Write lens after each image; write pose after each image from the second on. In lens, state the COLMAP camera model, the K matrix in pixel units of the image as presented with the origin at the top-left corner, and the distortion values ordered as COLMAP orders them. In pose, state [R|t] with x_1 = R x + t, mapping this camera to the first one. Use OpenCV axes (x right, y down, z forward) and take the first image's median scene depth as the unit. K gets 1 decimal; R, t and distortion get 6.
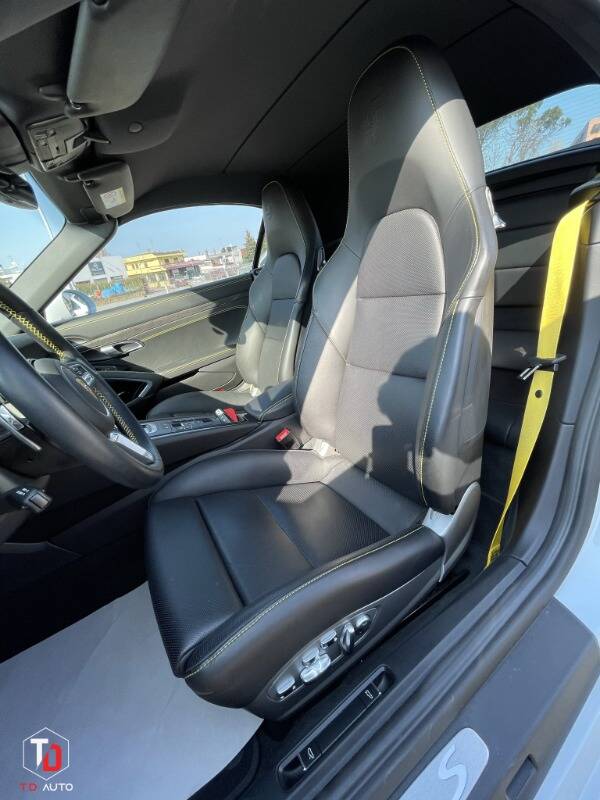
lens RADIAL K [[329.3, 0, 301.9], [0, 329.3, 401.3], [0, 0, 1]] dist [0.000367, -0.000635]
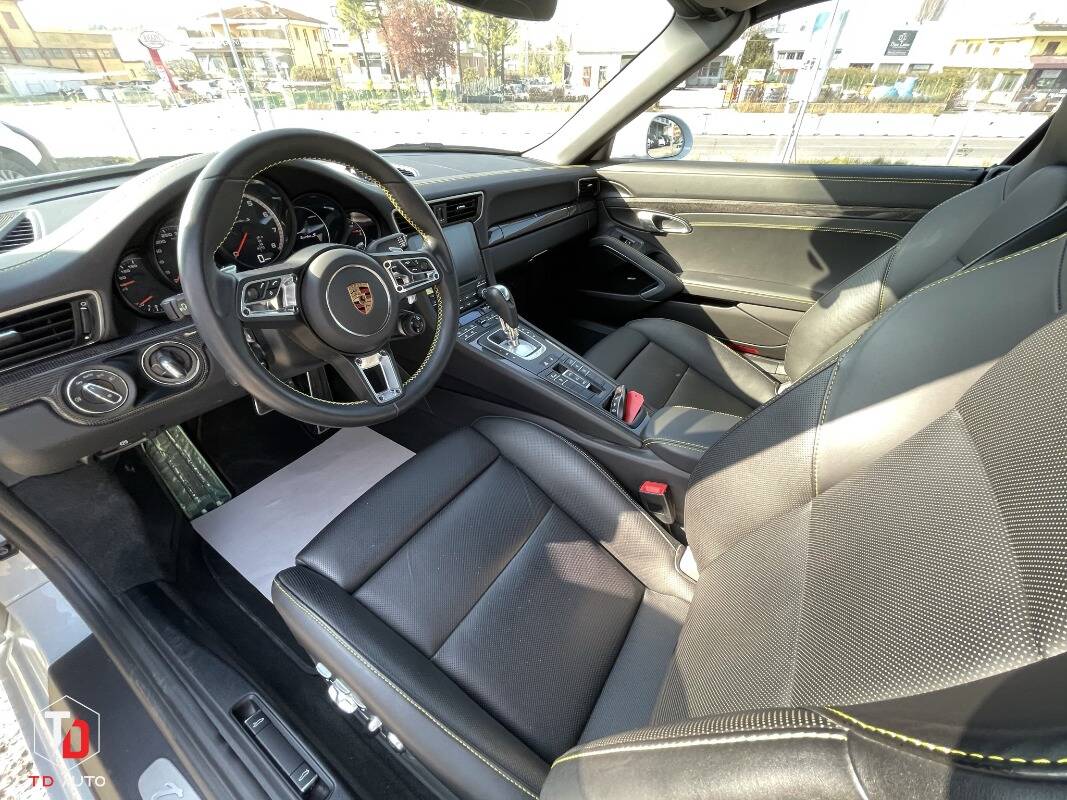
lens RADIAL K [[439.2, 0, 532.7], [0, 439.2, 406.5], [0, 0, 1]] dist [0.000367, -0.000635]
pose [[0.440645, 0.663762, -0.604361, 0.153361], [-0.443154, 0.746337, 0.496585, -0.203852], [0.780671, 0.049007, 0.623018, 0.209355]]
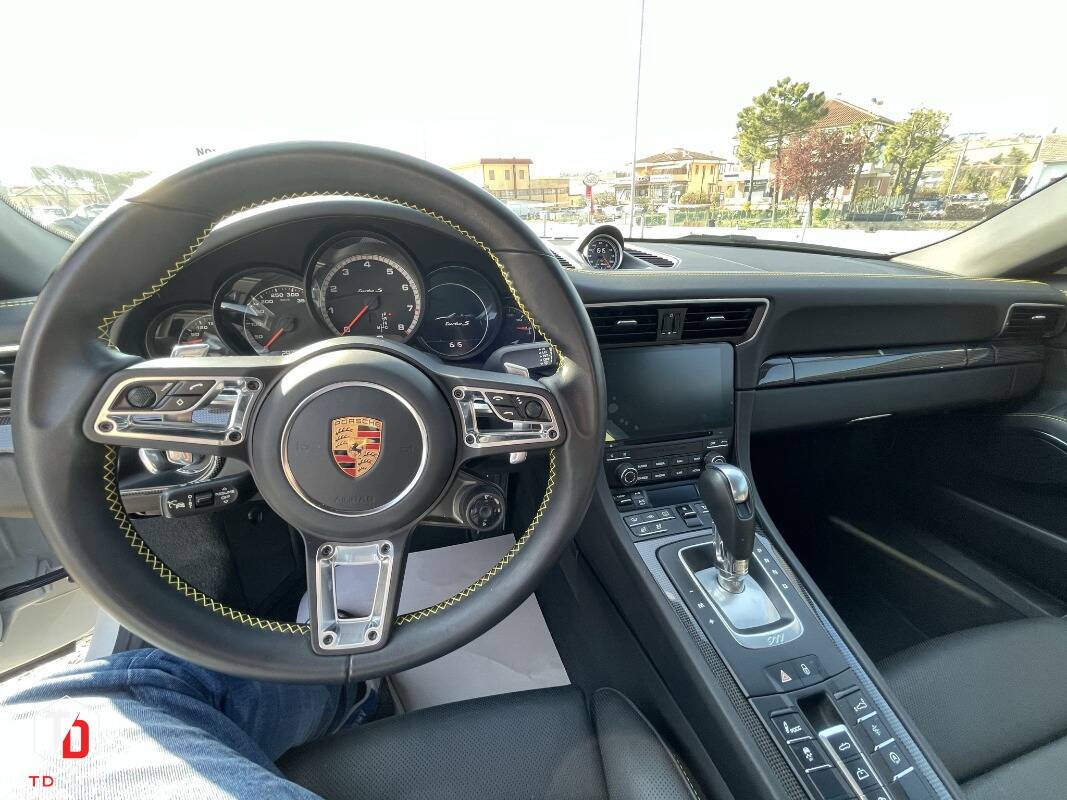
lens RADIAL K [[439.2, 0, 523.0], [0, 439.2, 397.8], [0, 0, 1]] dist [0.000367, -0.000635]
pose [[-0.260386, 0.537729, -0.801902, -0.089389], [-0.343838, 0.724456, 0.597444, -0.175034], [0.902205, 0.431290, -0.003747, 0.392483]]
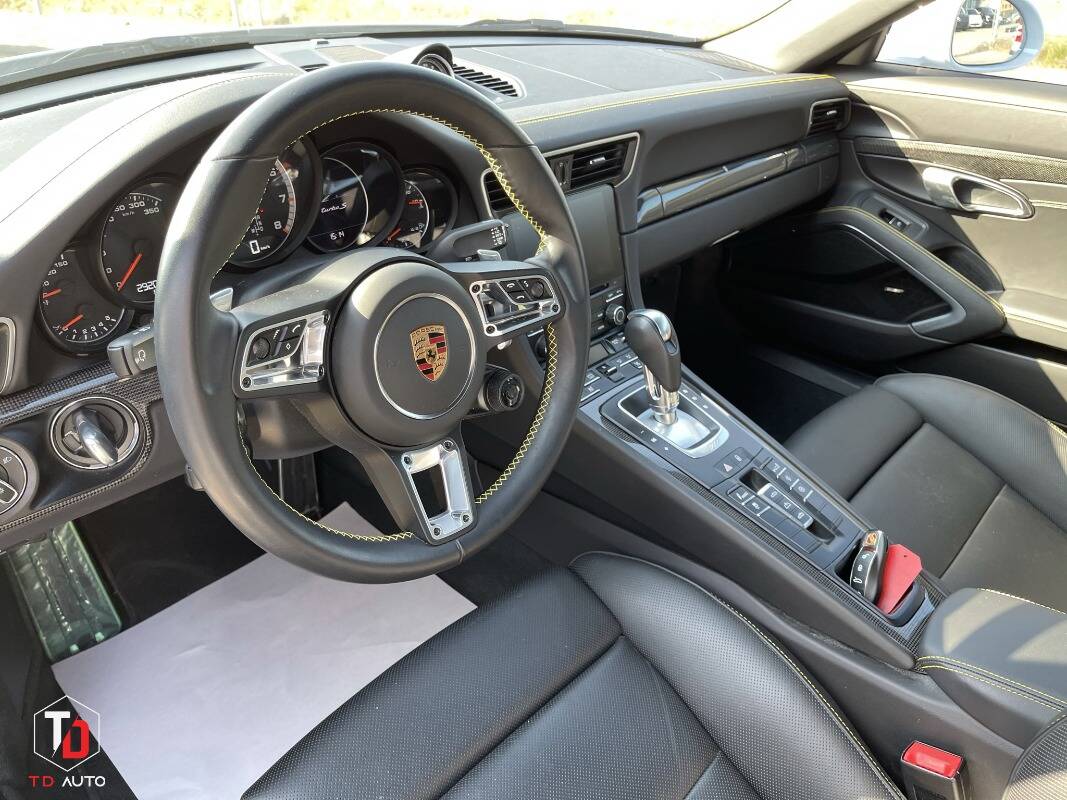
lens RADIAL K [[835.2, 0, 534.3], [0, 835.2, 403.3], [0, 0, 1]] dist [0.047909, -0.063581]
pose [[0.281909, 0.662816, -0.693687, 0.102207], [-0.464502, 0.726917, 0.505796, -0.228851], [0.839503, 0.179630, 0.512804, 0.164917]]
